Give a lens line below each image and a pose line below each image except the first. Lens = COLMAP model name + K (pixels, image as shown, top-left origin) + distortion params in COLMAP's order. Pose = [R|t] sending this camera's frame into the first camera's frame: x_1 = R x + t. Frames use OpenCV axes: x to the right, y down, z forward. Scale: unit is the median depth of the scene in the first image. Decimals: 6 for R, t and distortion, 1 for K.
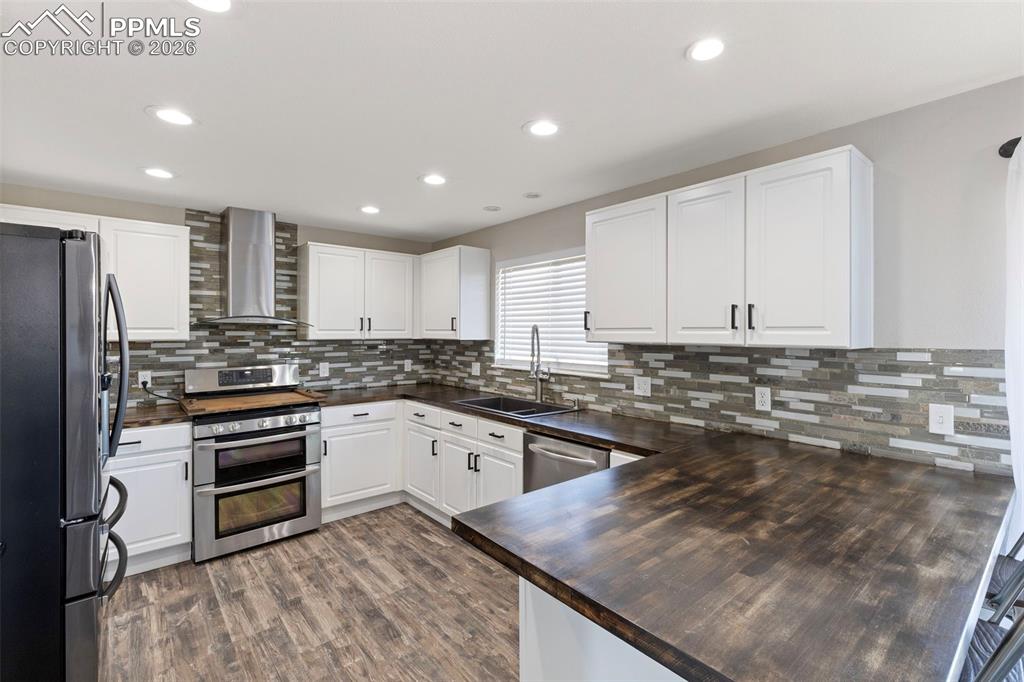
lens RADIAL K [[458.1, 0, 507.1], [0, 458.1, 331.4], [0, 0, 1]] dist [0.003126, 0.000275]
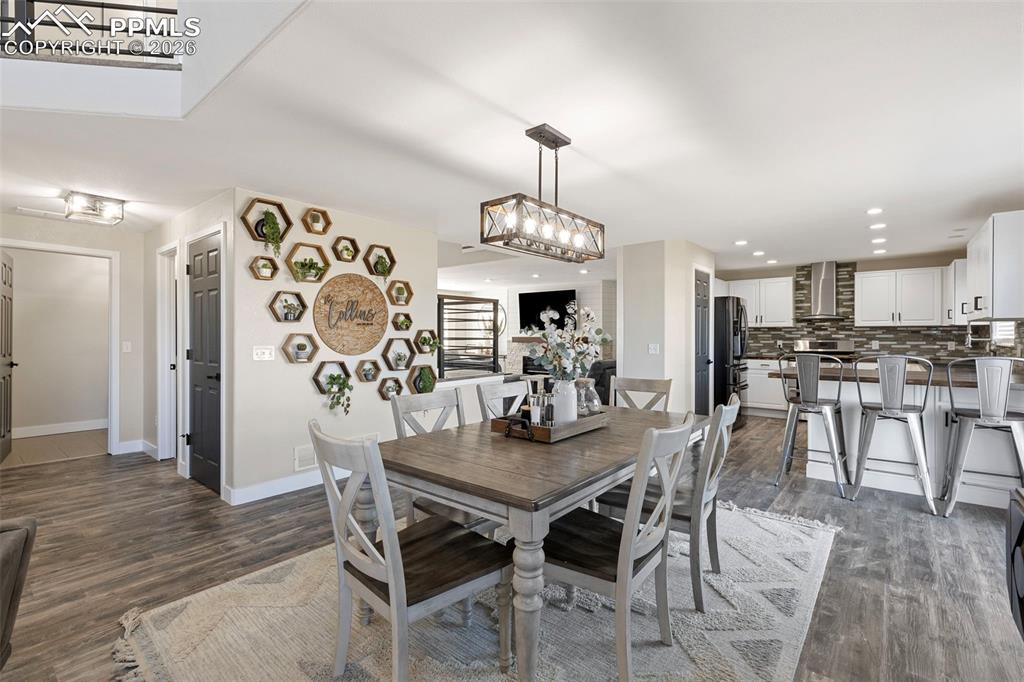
lens RADIAL K [[458.1, 0, 509.4], [0, 458.1, 336.0], [0, 0, 1]] dist [0.003126, 0.000275]
pose [[0.185922, 0.001744, -0.982563, 1.108660], [-0.003846, 0.999992, 0.001047, 0.060346], [0.982557, 0.003584, 0.185927, -0.689379]]
